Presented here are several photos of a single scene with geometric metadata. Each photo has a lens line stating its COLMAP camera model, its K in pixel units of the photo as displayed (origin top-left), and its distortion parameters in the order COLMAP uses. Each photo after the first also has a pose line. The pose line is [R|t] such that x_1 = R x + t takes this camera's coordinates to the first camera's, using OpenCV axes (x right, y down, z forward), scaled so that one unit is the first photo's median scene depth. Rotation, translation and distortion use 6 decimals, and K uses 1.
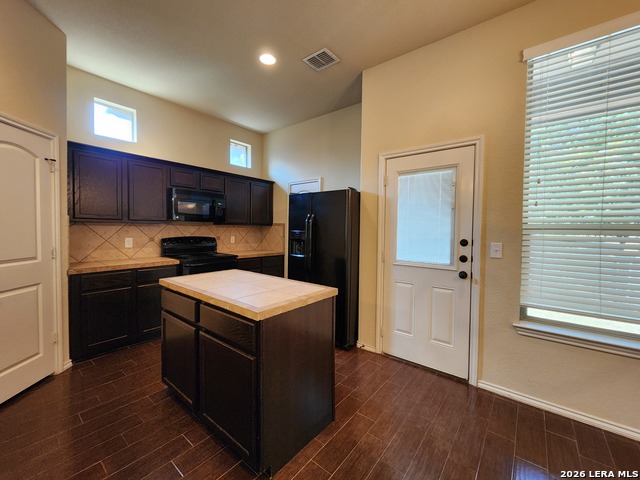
lens RADIAL K [[261.1, 0, 325.2], [0, 261.1, 236.7], [0, 0, 1]] dist [0.000042, -0.000515]
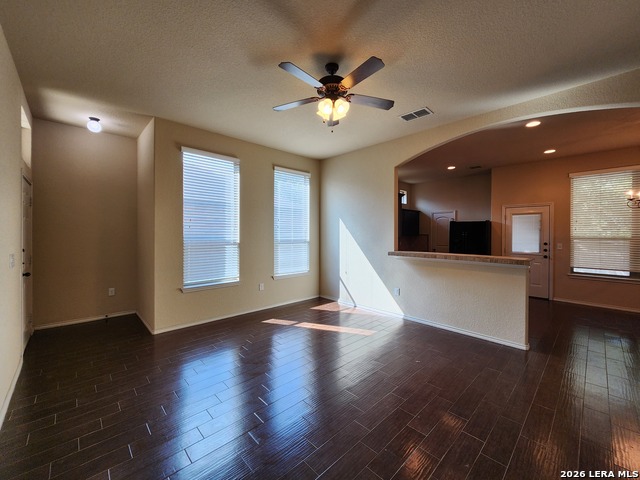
lens RADIAL K [[261.1, 0, 325.2], [0, 261.1, 236.7], [0, 0, 1]] dist [0.000042, -0.000515]
pose [[0.990949, -0.008885, -0.133945, -0.950235], [0.006463, 0.999808, -0.018506, -0.010124], [0.134084, 0.017473, 0.990816, -1.368382]]
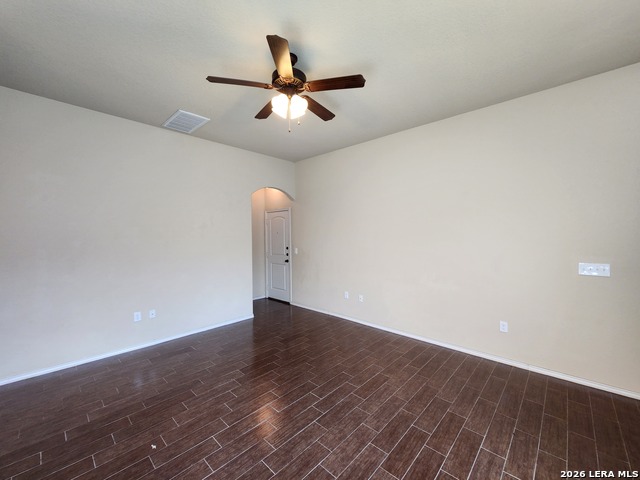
lens RADIAL K [[261.1, 0, 325.2], [0, 261.1, 236.7], [0, 0, 1]] dist [0.000042, -0.000515]
pose [[0.996338, -0.006861, -0.085229, 0.851484], [0.006498, 0.999969, -0.004534, -0.054809], [0.085257, 0.003964, 0.996351, -1.129710]]
